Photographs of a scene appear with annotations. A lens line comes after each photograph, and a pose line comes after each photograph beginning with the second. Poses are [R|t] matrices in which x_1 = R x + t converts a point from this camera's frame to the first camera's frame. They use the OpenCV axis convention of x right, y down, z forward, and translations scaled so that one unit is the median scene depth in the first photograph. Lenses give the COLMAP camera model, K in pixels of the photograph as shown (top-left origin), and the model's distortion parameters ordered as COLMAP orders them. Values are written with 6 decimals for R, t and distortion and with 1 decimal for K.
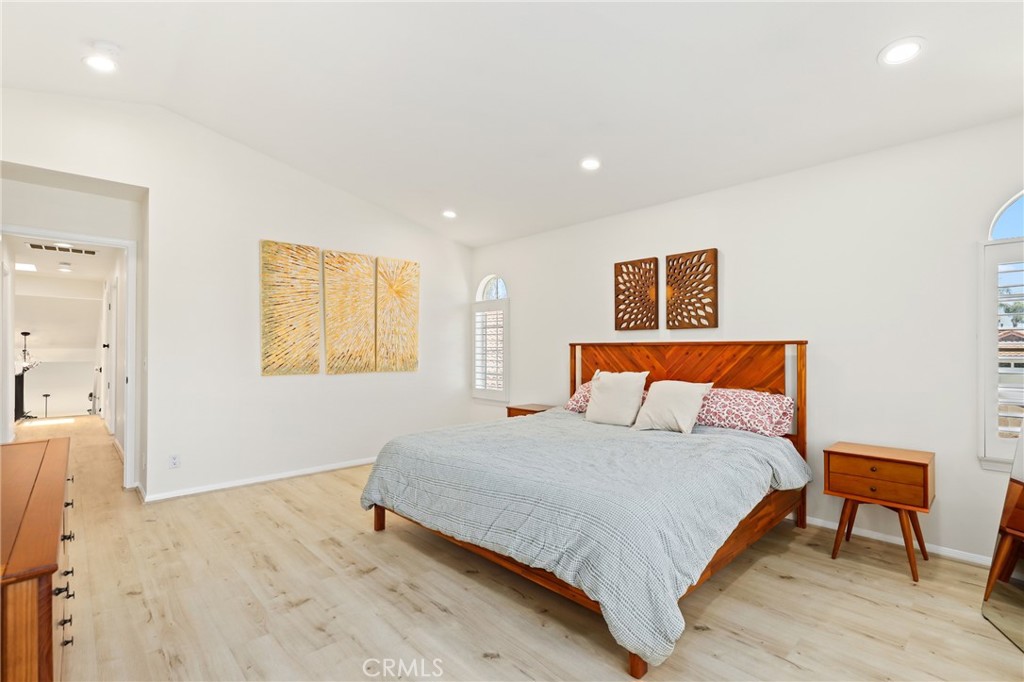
lens RADIAL K [[475.1, 0, 515.4], [0, 475.1, 337.3], [0, 0, 1]] dist [0.002160, 0.000170]
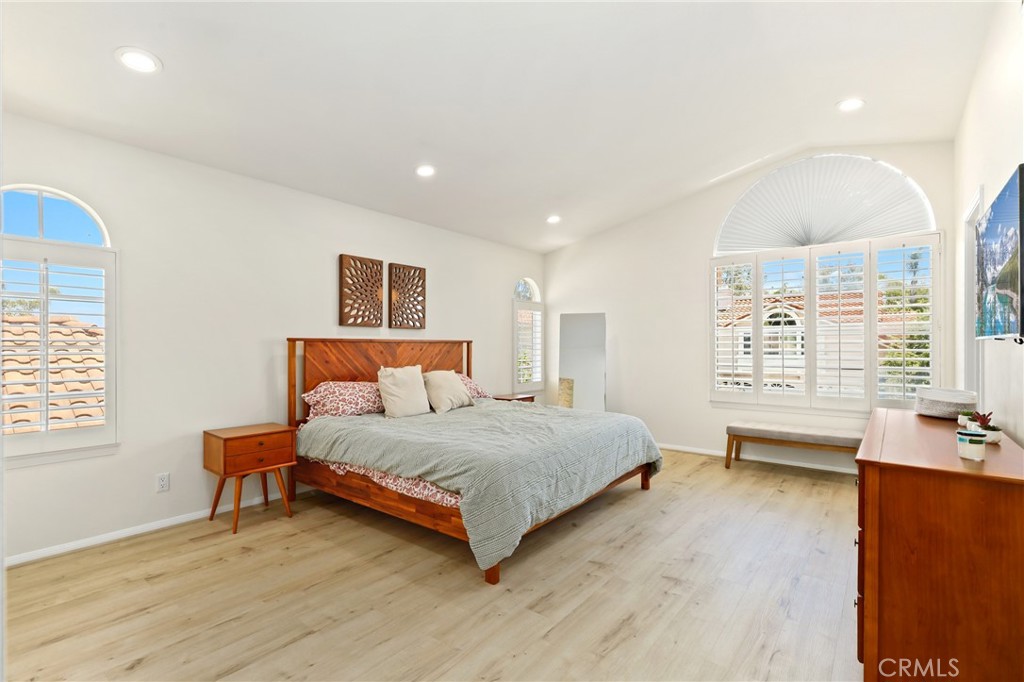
lens RADIAL K [[475.1, 0, 515.4], [0, 475.1, 346.8], [0, 0, 1]] dist [0.002160, 0.000170]
pose [[-0.150423, -0.005156, 0.988608, -0.876083], [-0.030964, 0.999520, 0.000502, 0.018935], [-0.988137, -0.030536, -0.150510, 0.910140]]
